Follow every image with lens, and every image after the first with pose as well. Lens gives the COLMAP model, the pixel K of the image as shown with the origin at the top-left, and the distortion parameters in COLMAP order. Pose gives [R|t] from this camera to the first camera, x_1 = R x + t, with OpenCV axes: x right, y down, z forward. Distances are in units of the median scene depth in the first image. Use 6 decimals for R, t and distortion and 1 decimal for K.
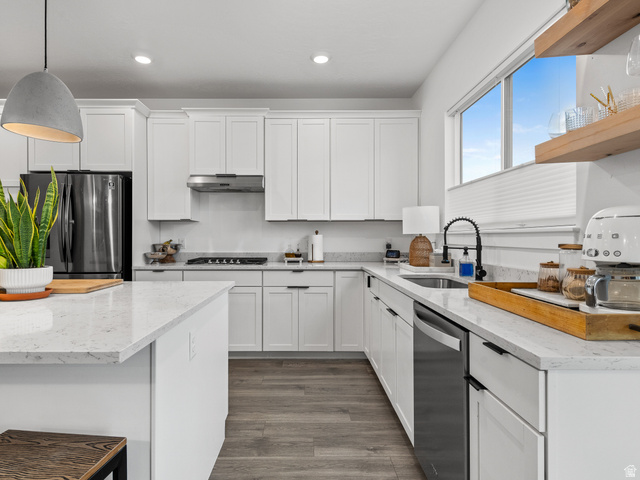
lens RADIAL K [[356.8, 0, 305.0], [0, 356.8, 236.8], [0, 0, 1]] dist [0.005371, 0.000344]
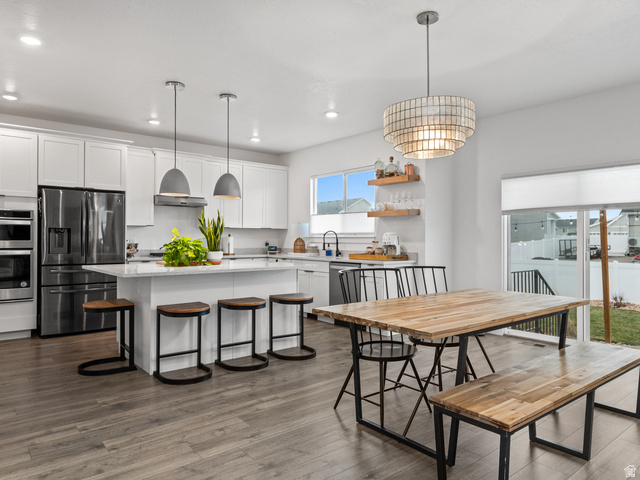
lens RADIAL K [[452.7, 0, 326.6], [0, 452.7, 240.1], [0, 0, 1]] dist [-0.001588, -0.001821]
pose [[0.758900, -0.000629, 0.651207, -1.023303], [-0.004110, 0.999975, 0.005756, -0.005827], [-0.651194, -0.007044, 0.758878, -0.838870]]
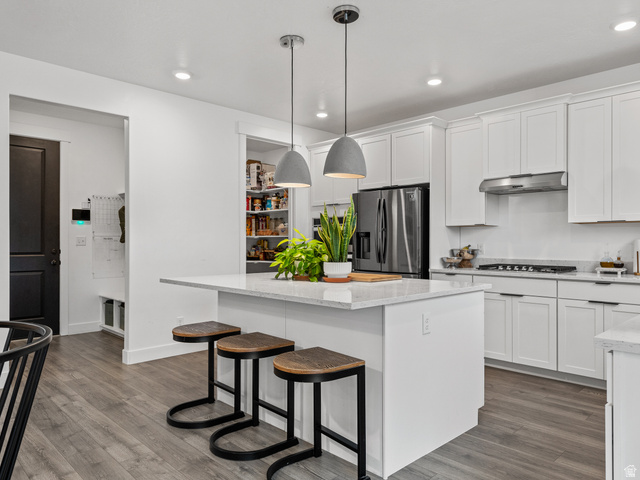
lens RADIAL K [[452.7, 0, 326.6], [0, 452.7, 240.1], [0, 0, 1]] dist [-0.001588, -0.001821]
pose [[0.701505, -0.003464, -0.712656, 0.279426], [0.001111, 0.999992, -0.003767, -0.001188], [0.712664, 0.001851, 0.701503, -0.197275]]
